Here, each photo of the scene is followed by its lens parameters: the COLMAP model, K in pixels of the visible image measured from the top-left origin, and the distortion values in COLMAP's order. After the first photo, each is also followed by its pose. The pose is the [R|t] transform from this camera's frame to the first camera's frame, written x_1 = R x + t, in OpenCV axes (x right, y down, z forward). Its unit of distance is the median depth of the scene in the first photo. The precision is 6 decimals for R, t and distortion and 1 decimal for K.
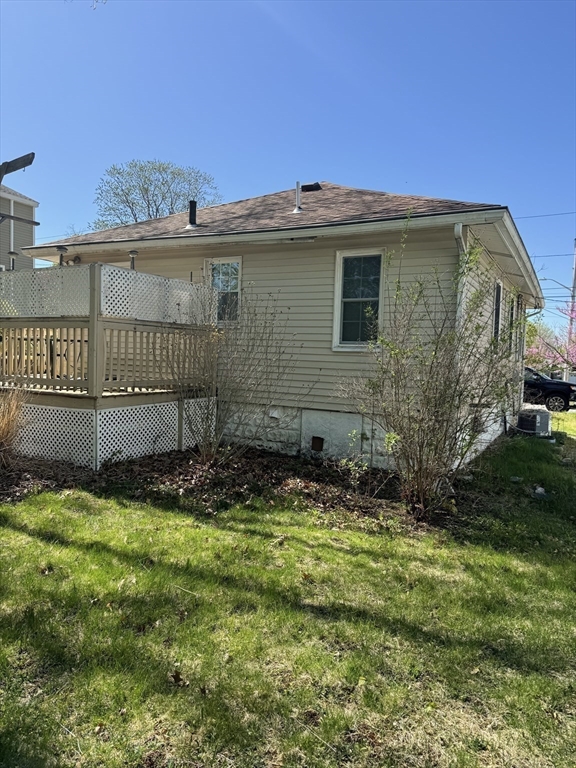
lens RADIAL K [[532.0, 0, 286.8], [0, 532.0, 372.9], [0, 0, 1]] dist [0.103656, -0.168510]
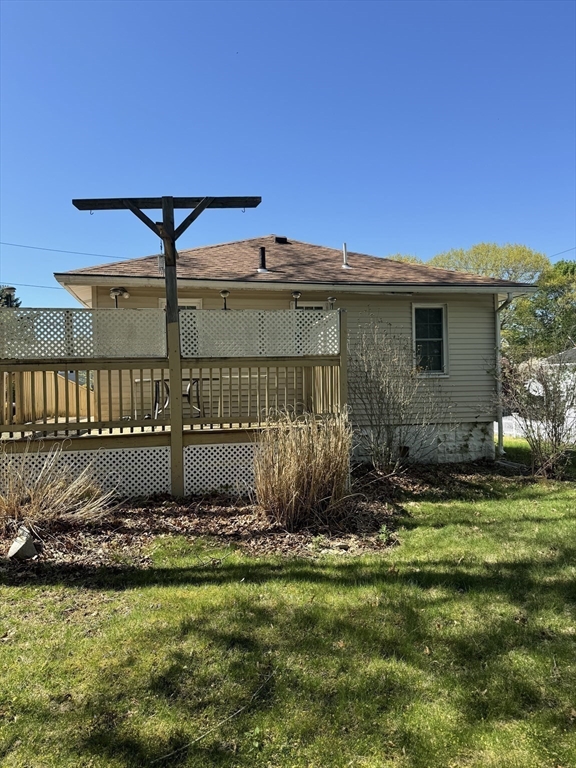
lens RADIAL K [[532.0, 0, 286.8], [0, 532.0, 372.9], [0, 0, 1]] dist [0.103656, -0.168510]
pose [[0.755546, -0.038170, 0.653983, -1.013060], [0.074216, 0.996861, -0.027559, -0.041794], [-0.650878, 0.069358, 0.756007, 0.208567]]
